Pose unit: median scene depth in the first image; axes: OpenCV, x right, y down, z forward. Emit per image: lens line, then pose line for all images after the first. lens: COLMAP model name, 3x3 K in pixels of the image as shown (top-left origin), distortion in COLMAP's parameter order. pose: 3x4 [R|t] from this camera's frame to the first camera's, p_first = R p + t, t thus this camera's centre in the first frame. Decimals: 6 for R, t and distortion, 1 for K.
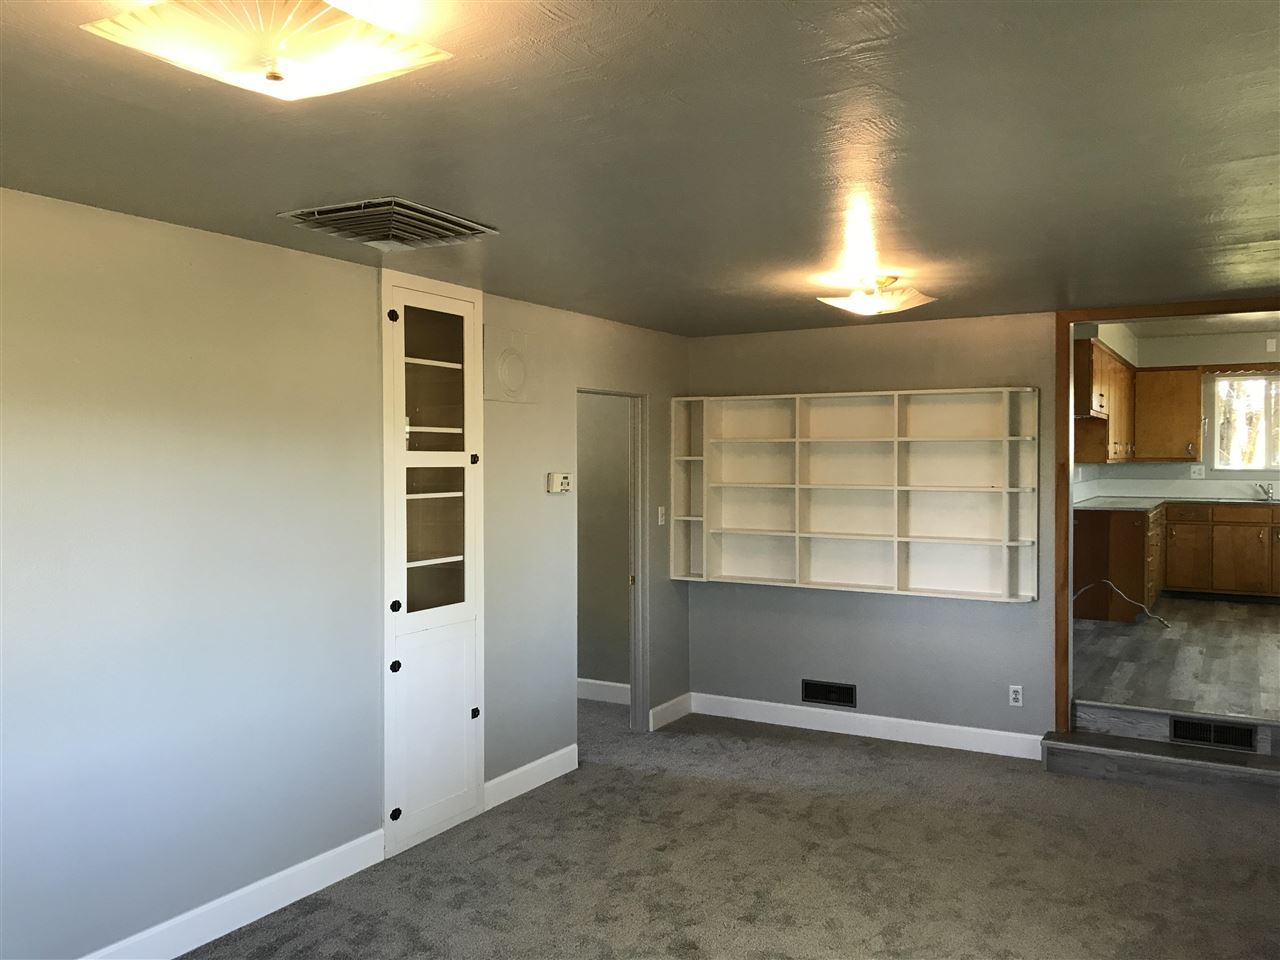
lens RADIAL K [[1057.1, 0, 637.1], [0, 1057.1, 473.6], [0, 0, 1]] dist [0.034772, 0.002932]
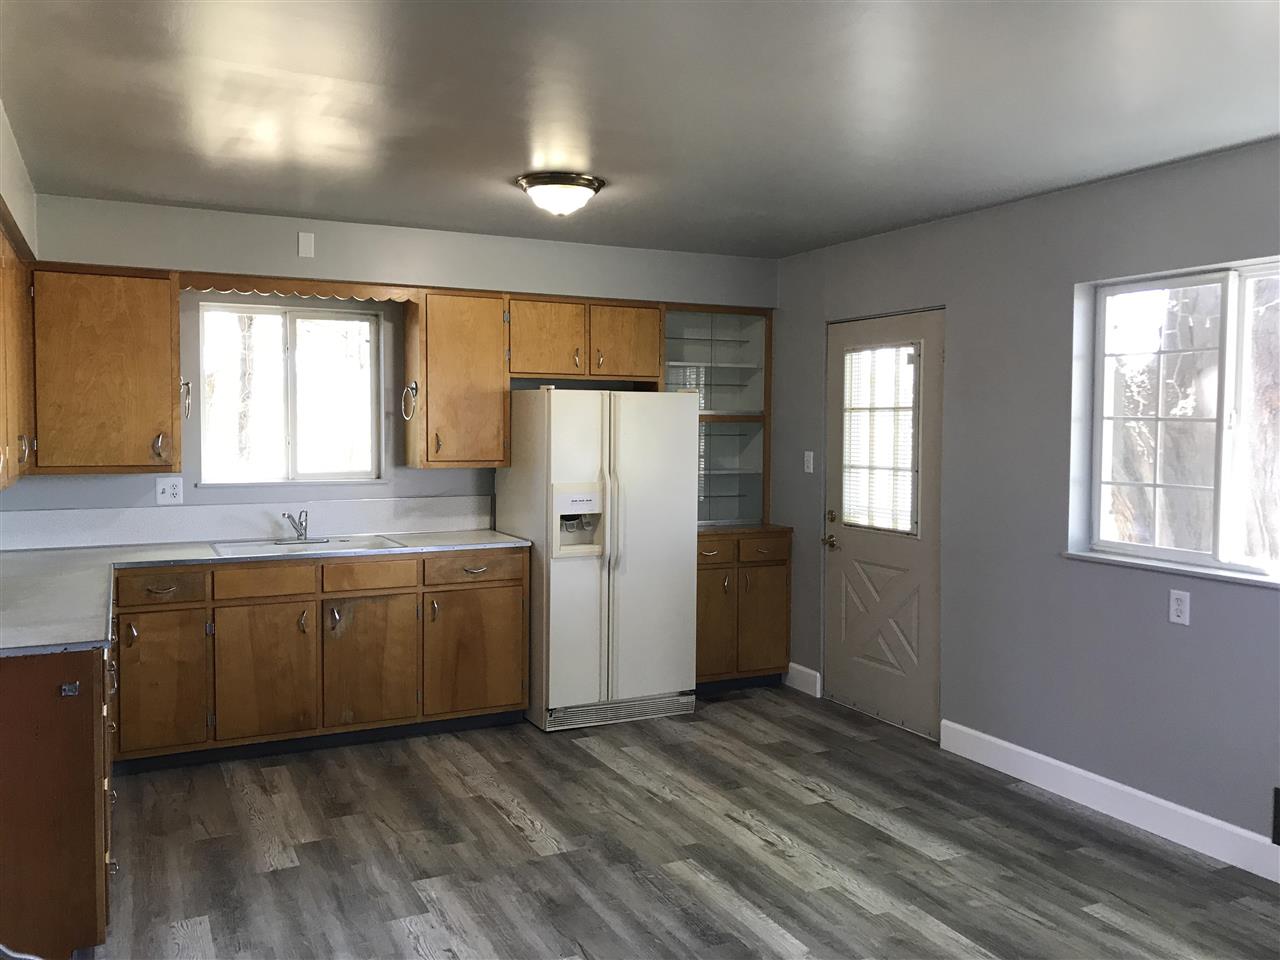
lens RADIAL K [[1057.1, 0, 637.1], [0, 1057.1, 473.6], [0, 0, 1]] dist [0.034772, 0.002932]
pose [[0.565379, -0.036598, 0.824019, 0.165453], [0.007092, 0.999194, 0.039513, -0.018818], [-0.824801, -0.016496, 0.565183, 0.372237]]
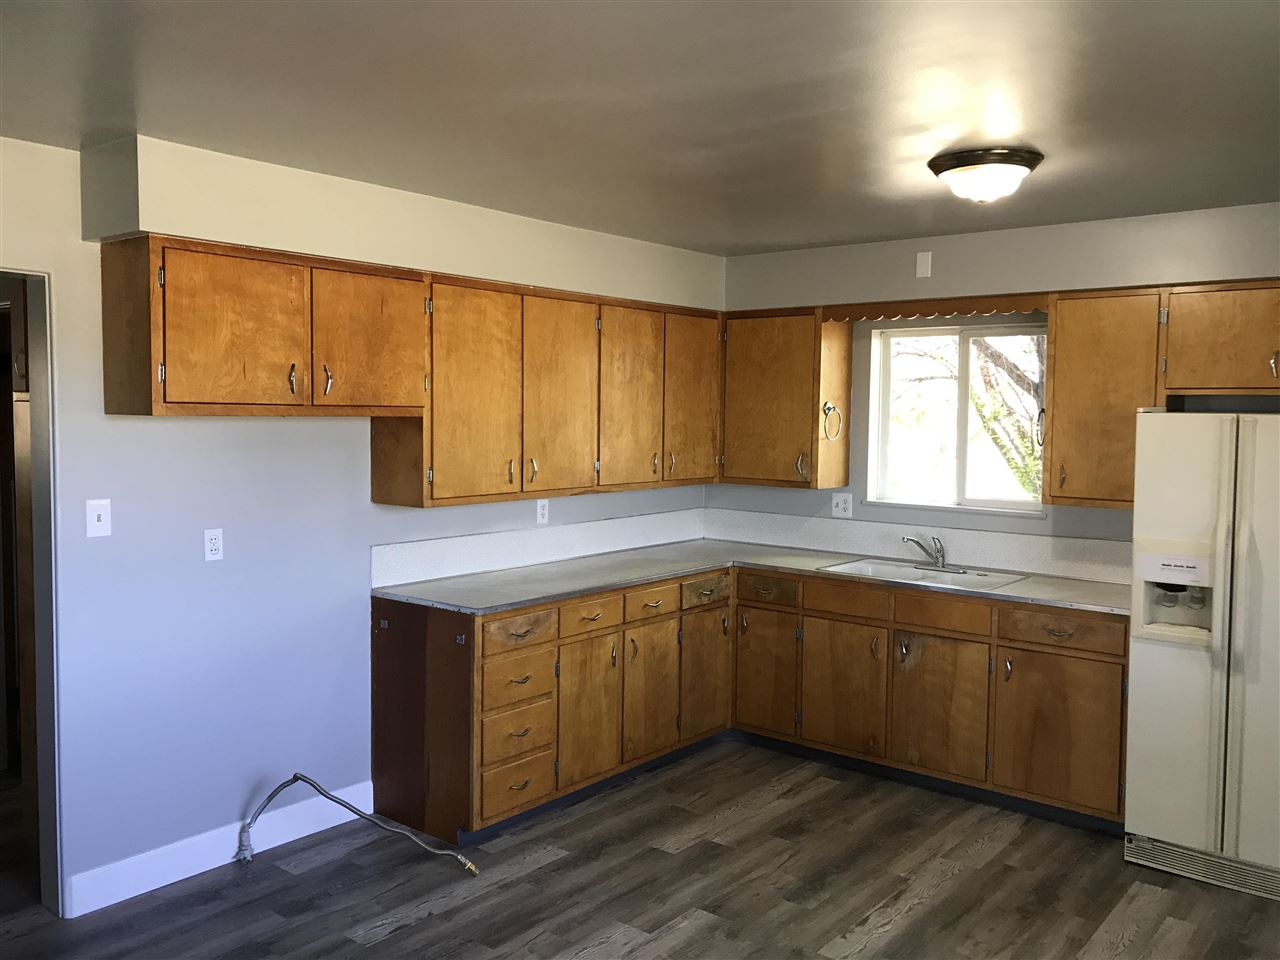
lens RADIAL K [[1057.1, 0, 637.1], [0, 1057.1, 473.6], [0, 0, 1]] dist [0.034772, 0.002932]
pose [[0.987664, 0.026391, -0.154348, 0.346602], [-0.019375, 0.998717, 0.046786, -0.027807], [0.155385, -0.043218, 0.986908, 0.312163]]
